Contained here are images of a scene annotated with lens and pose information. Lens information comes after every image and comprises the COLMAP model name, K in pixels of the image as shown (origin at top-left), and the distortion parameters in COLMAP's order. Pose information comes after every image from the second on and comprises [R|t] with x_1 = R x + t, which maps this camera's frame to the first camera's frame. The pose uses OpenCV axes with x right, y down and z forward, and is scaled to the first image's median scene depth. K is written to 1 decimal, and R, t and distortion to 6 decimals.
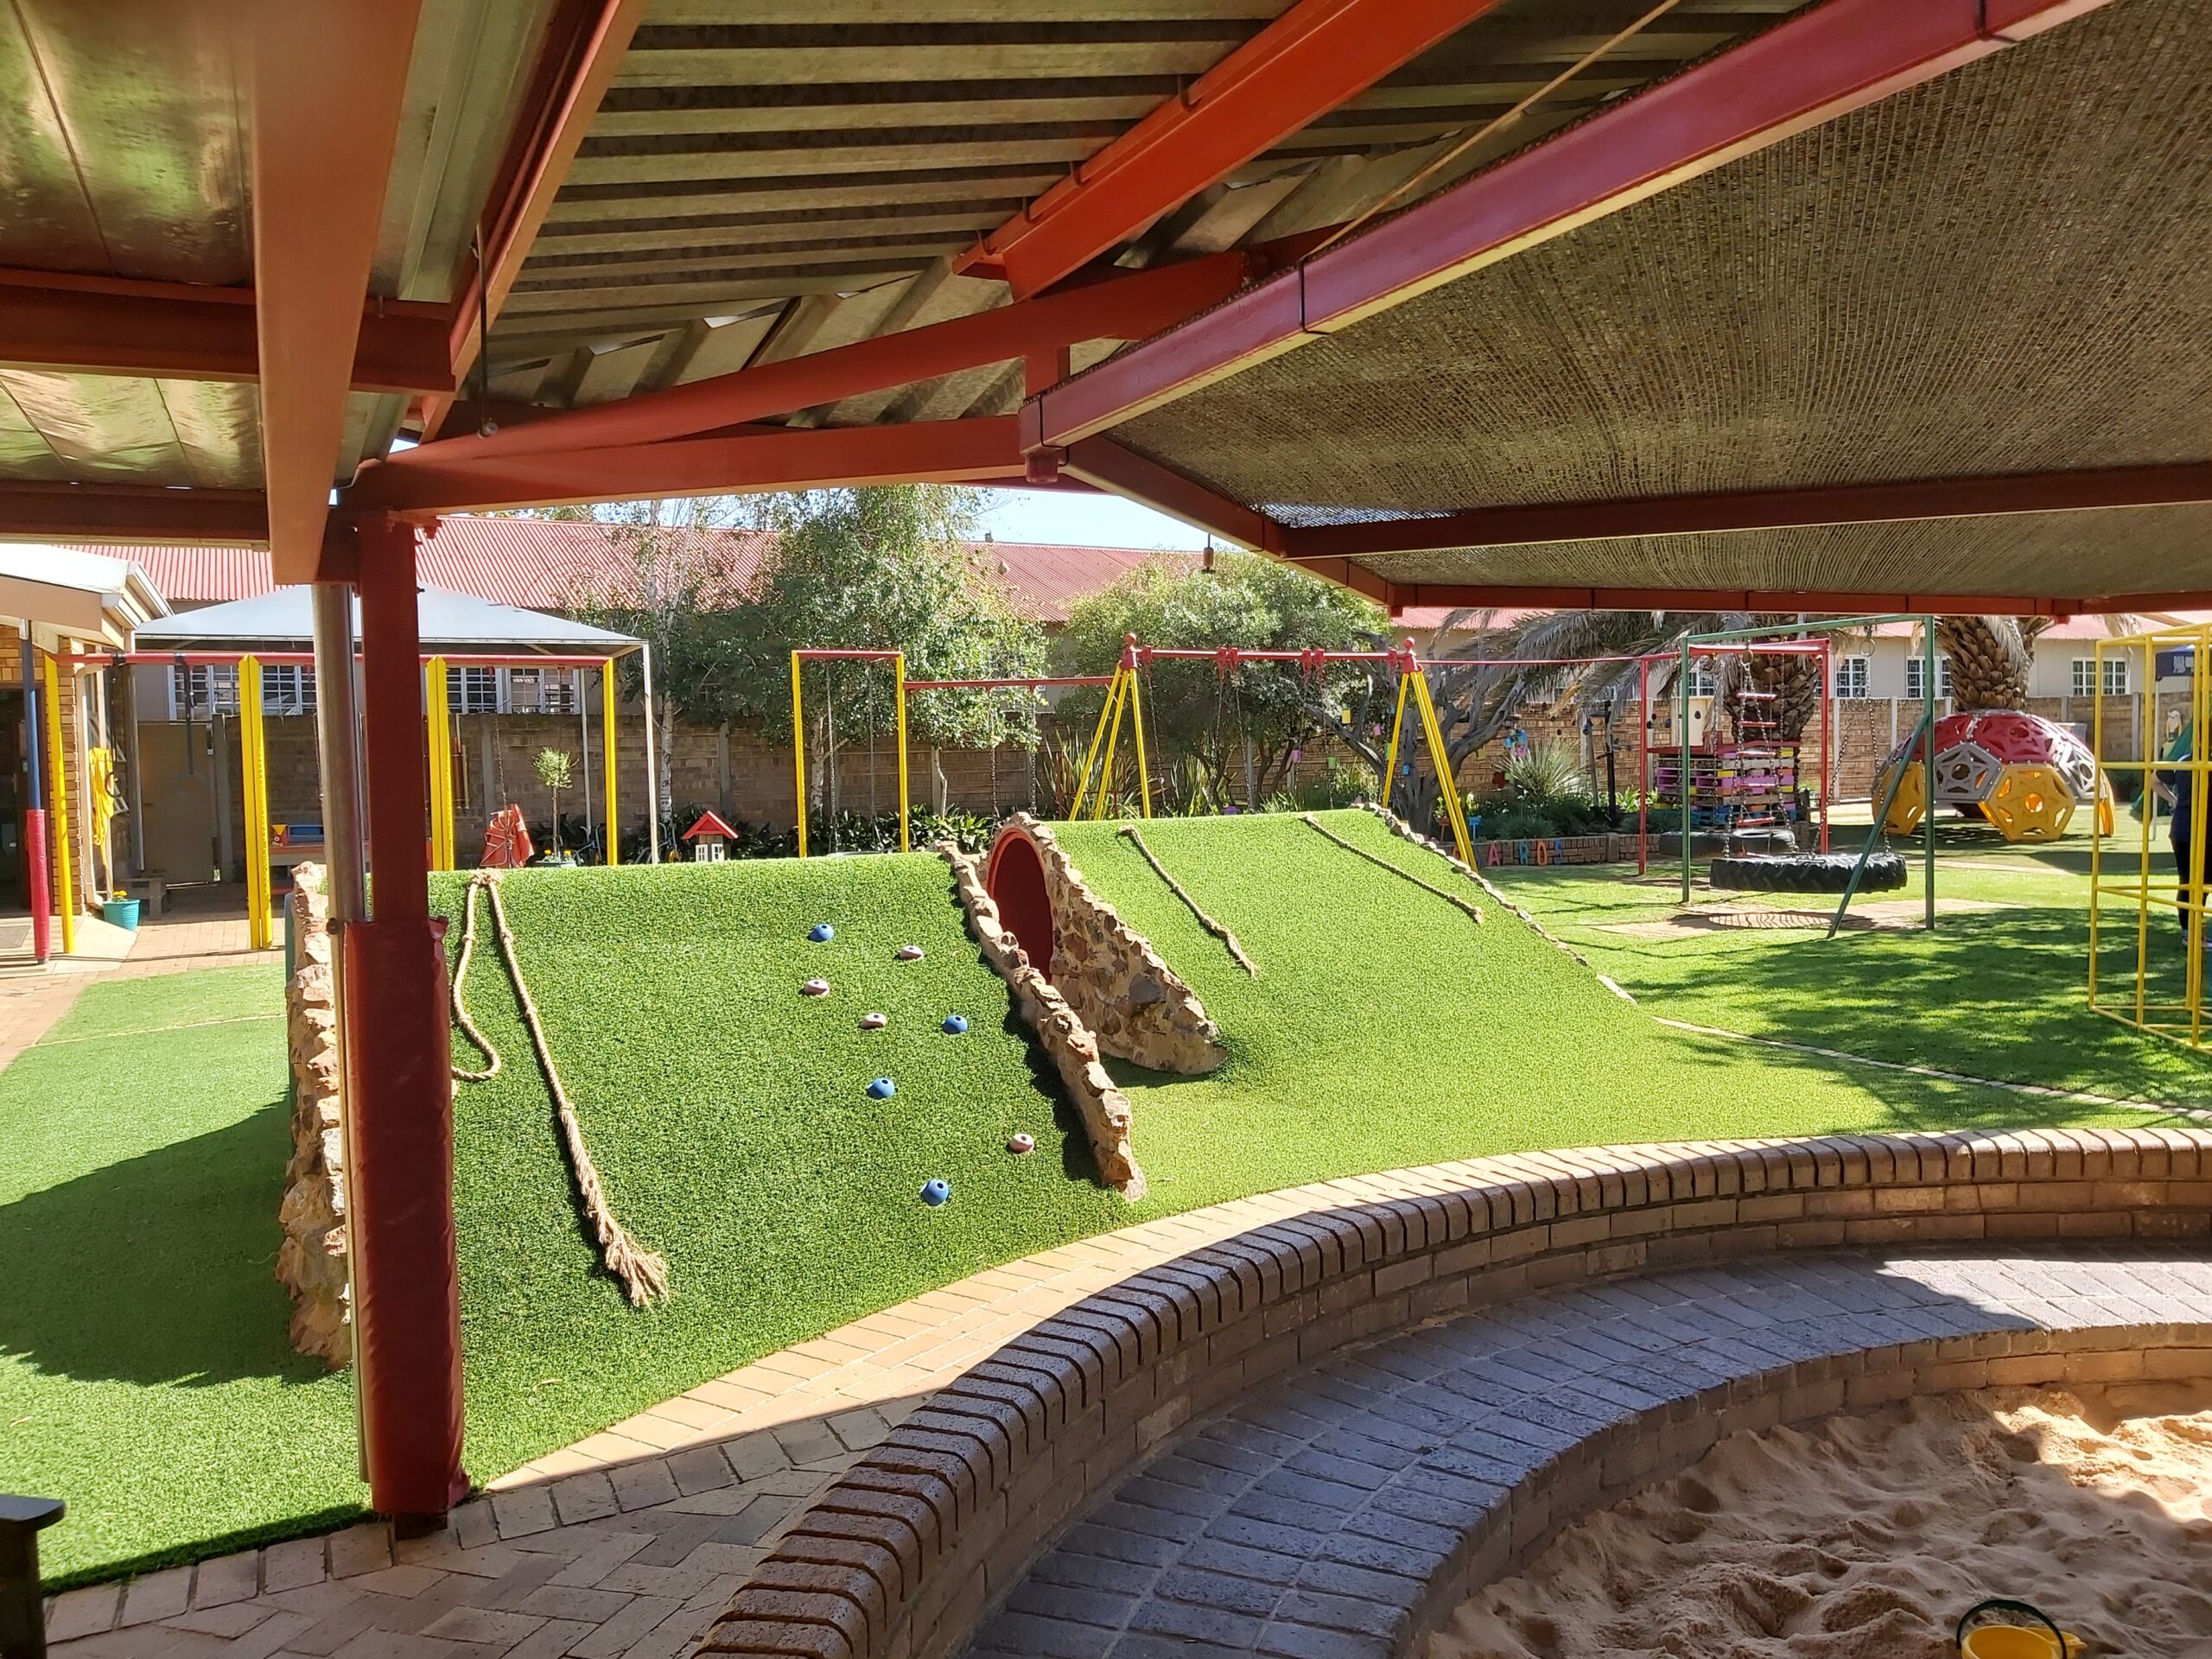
lens RADIAL K [[1714.3, 0, 1106.9], [0, 1714.3, 832.3], [0, 0, 1]] dist [0.061045, -0.118319]
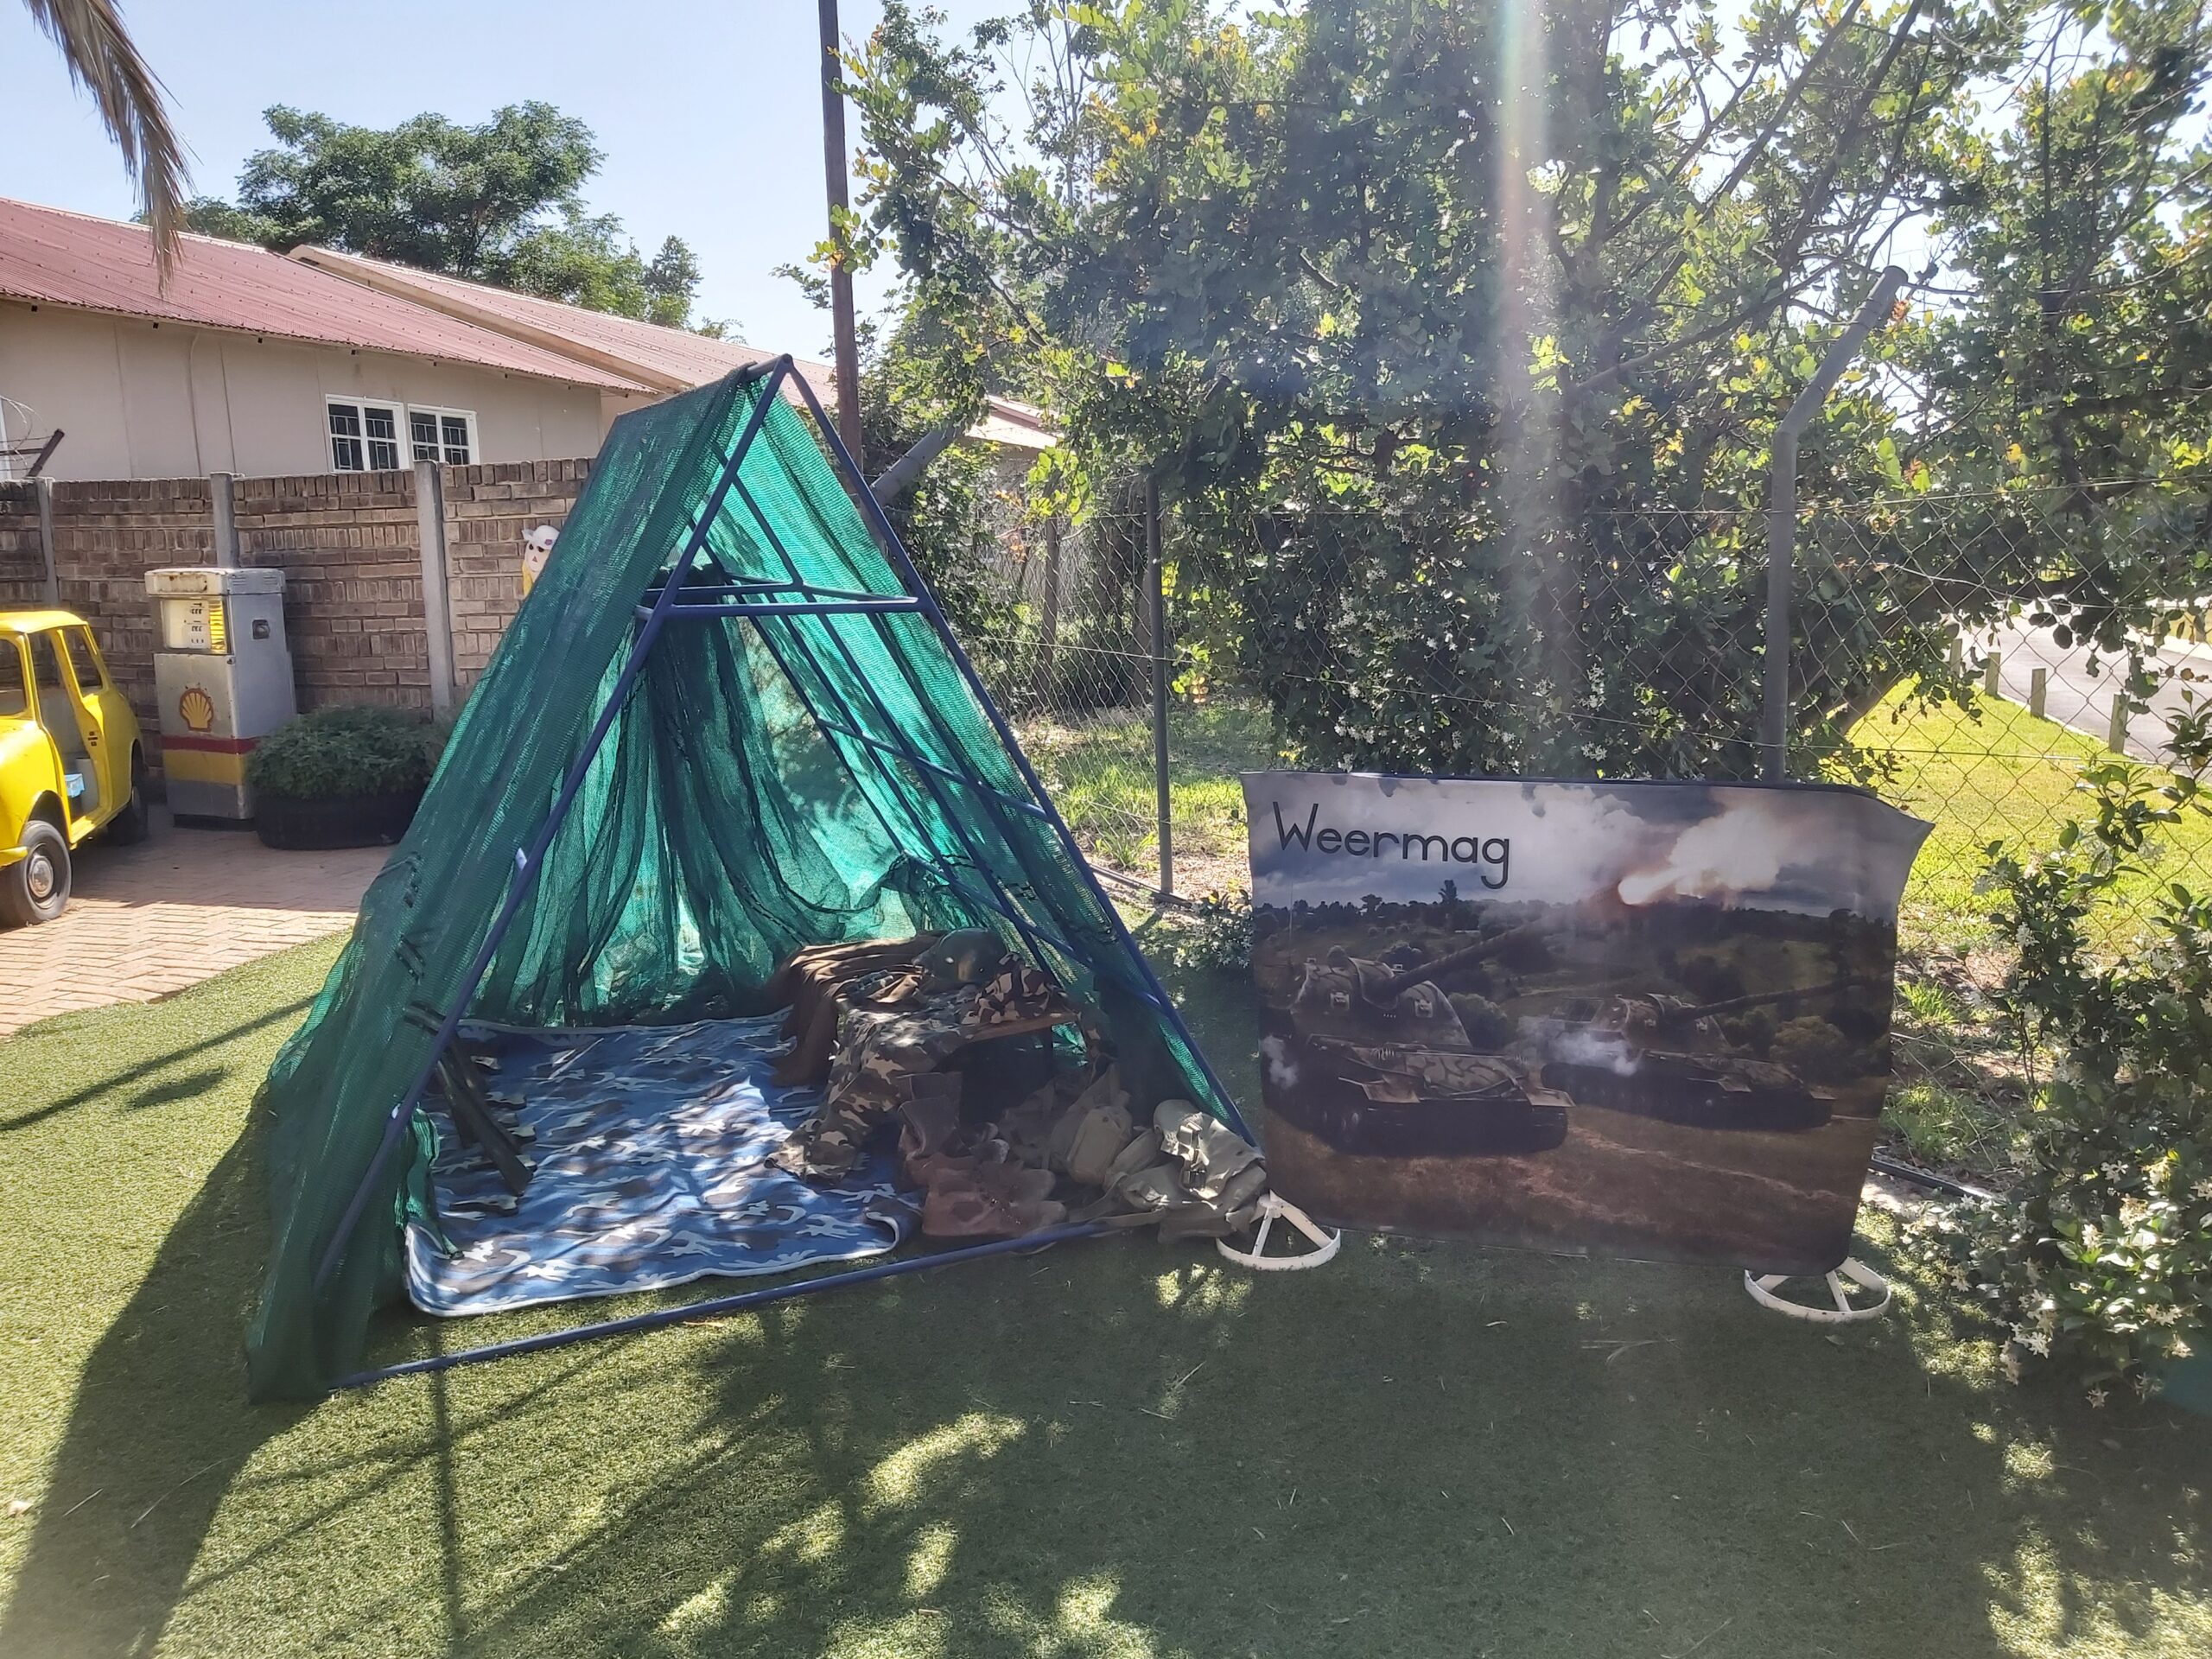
lens RADIAL K [[1714.3, 0, 1106.5], [0, 1714.3, 828.7], [0, 0, 1]] dist [0.061045, -0.118319]
pose [[0.678368, -0.120038, 0.724850, 0.649633], [0.051058, 0.991880, 0.116475, -0.067464], [-0.732946, -0.042003, 0.678989, 1.015521]]
